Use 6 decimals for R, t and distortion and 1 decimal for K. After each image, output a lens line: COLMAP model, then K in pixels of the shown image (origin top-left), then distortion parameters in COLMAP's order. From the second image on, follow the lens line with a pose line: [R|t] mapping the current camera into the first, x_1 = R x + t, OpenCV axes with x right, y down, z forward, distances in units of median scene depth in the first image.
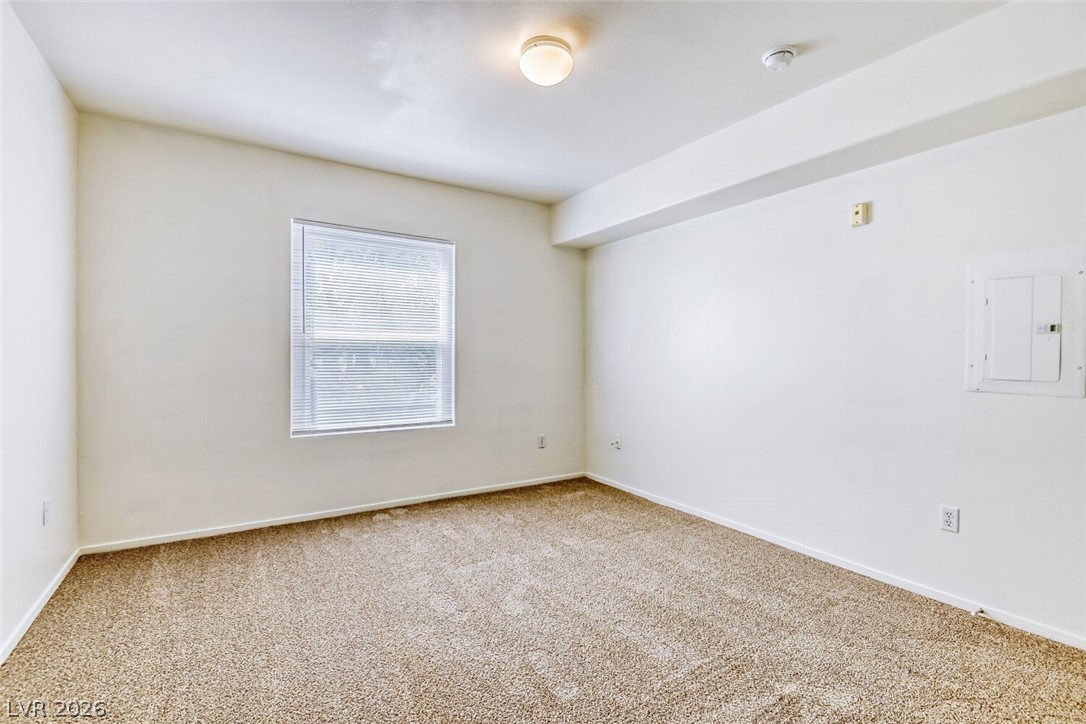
lens RADIAL K [[493.7, 0, 541.5], [0, 493.7, 362.4], [0, 0, 1]] dist [0.018512, -0.010555]
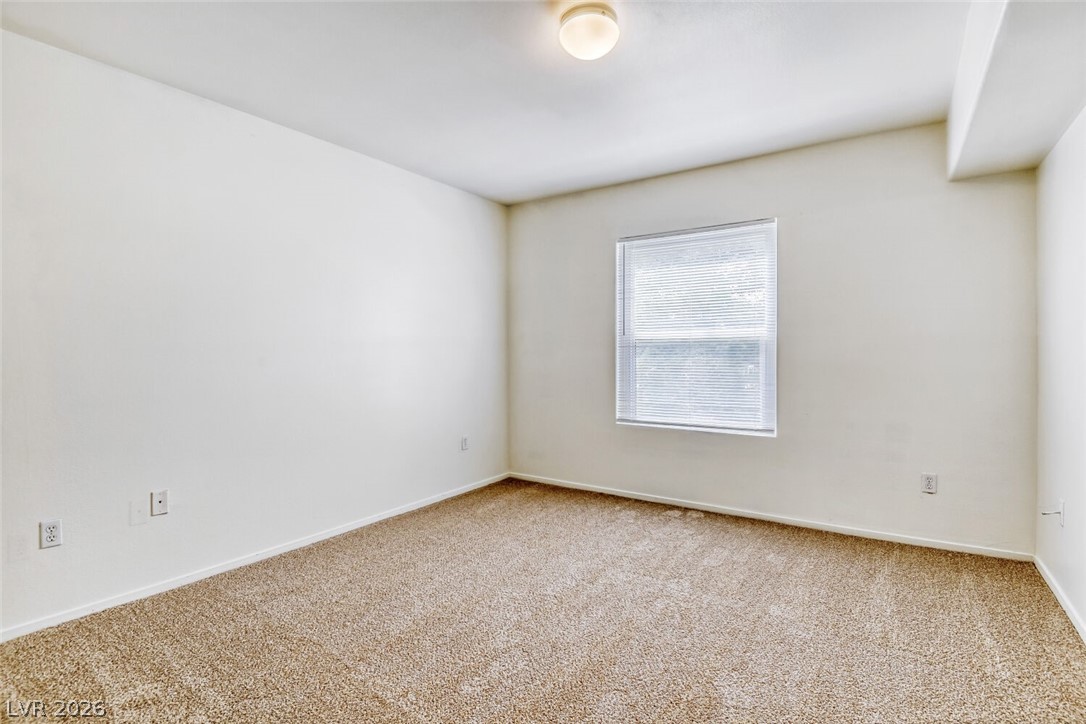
lens RADIAL K [[493.7, 0, 540.5], [0, 493.7, 358.3], [0, 0, 1]] dist [0.018512, -0.010555]
pose [[0.423606, -0.000276, -0.905846, 0.450447], [-0.006037, 0.999977, -0.003128, -0.000011], [0.905826, 0.006794, 0.423595, 0.302402]]
